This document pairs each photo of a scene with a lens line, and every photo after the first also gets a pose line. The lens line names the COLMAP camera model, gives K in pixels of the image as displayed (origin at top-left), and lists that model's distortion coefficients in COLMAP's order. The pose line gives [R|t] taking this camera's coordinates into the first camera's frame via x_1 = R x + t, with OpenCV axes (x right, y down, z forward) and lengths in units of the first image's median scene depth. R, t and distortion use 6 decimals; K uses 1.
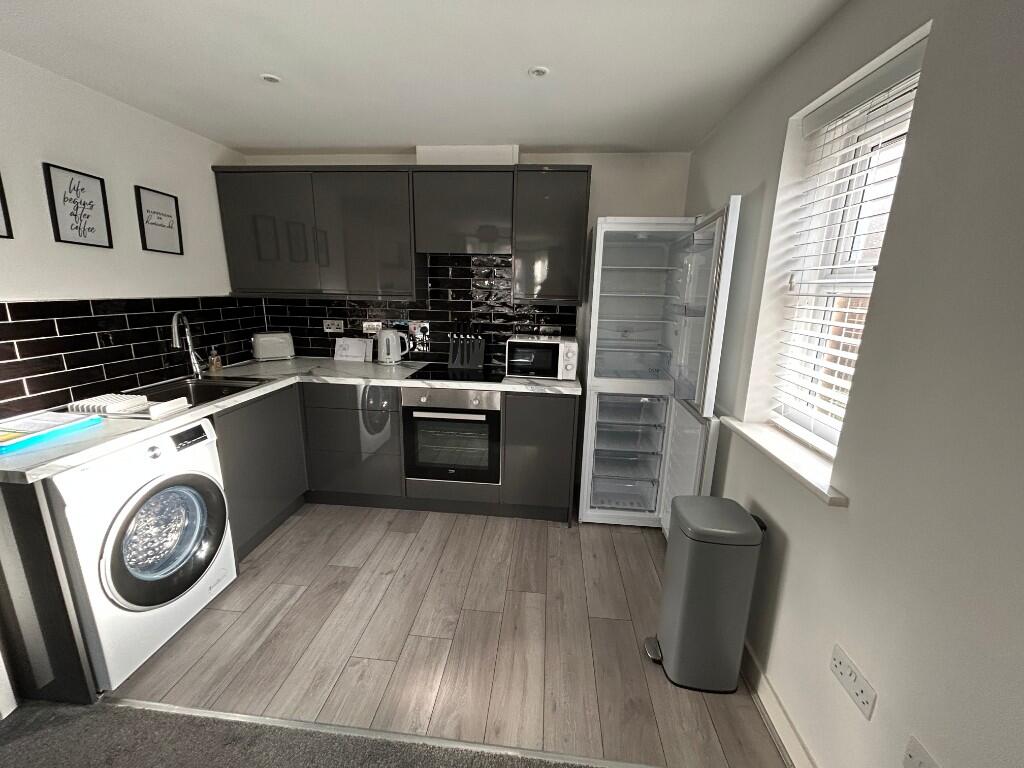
lens RADIAL K [[413.7, 0, 510.1], [0, 413.7, 382.3], [0, 0, 1]] dist [0.000687, 0.000630]
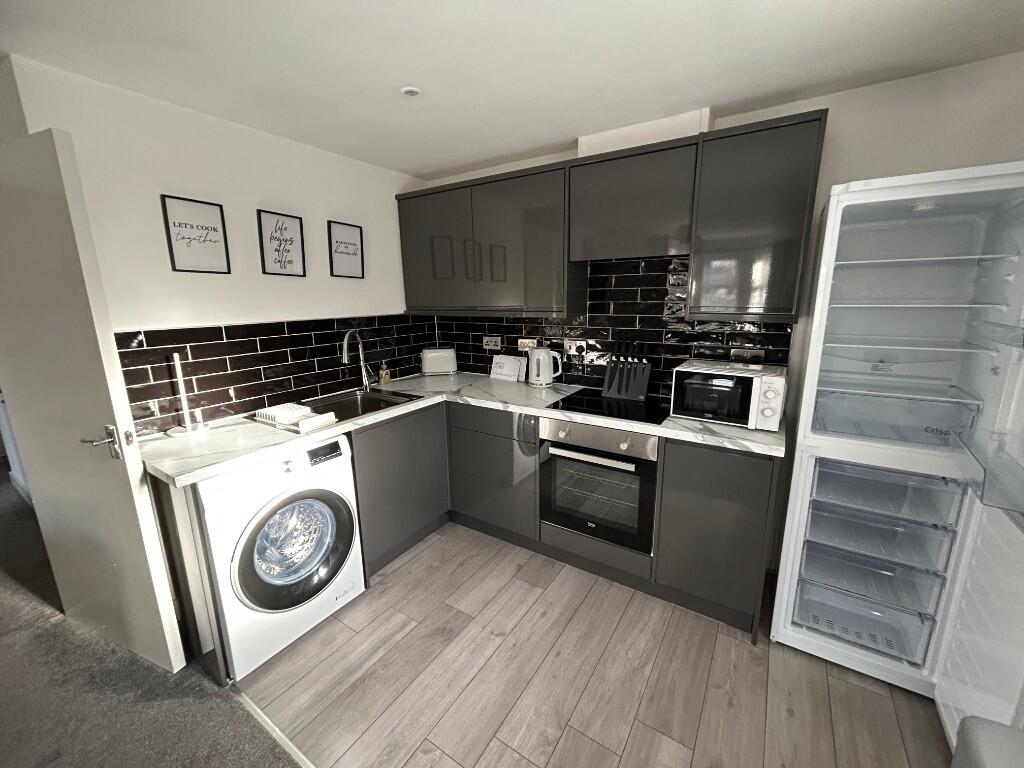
lens RADIAL K [[413.7, 0, 510.1], [0, 413.7, 382.3], [0, 0, 1]] dist [0.000687, 0.000630]
pose [[0.885673, 0.063492, -0.459948, 0.078815], [-0.072476, 0.997368, -0.001881, -0.055439], [0.458619, 0.035001, 0.887944, 0.200389]]
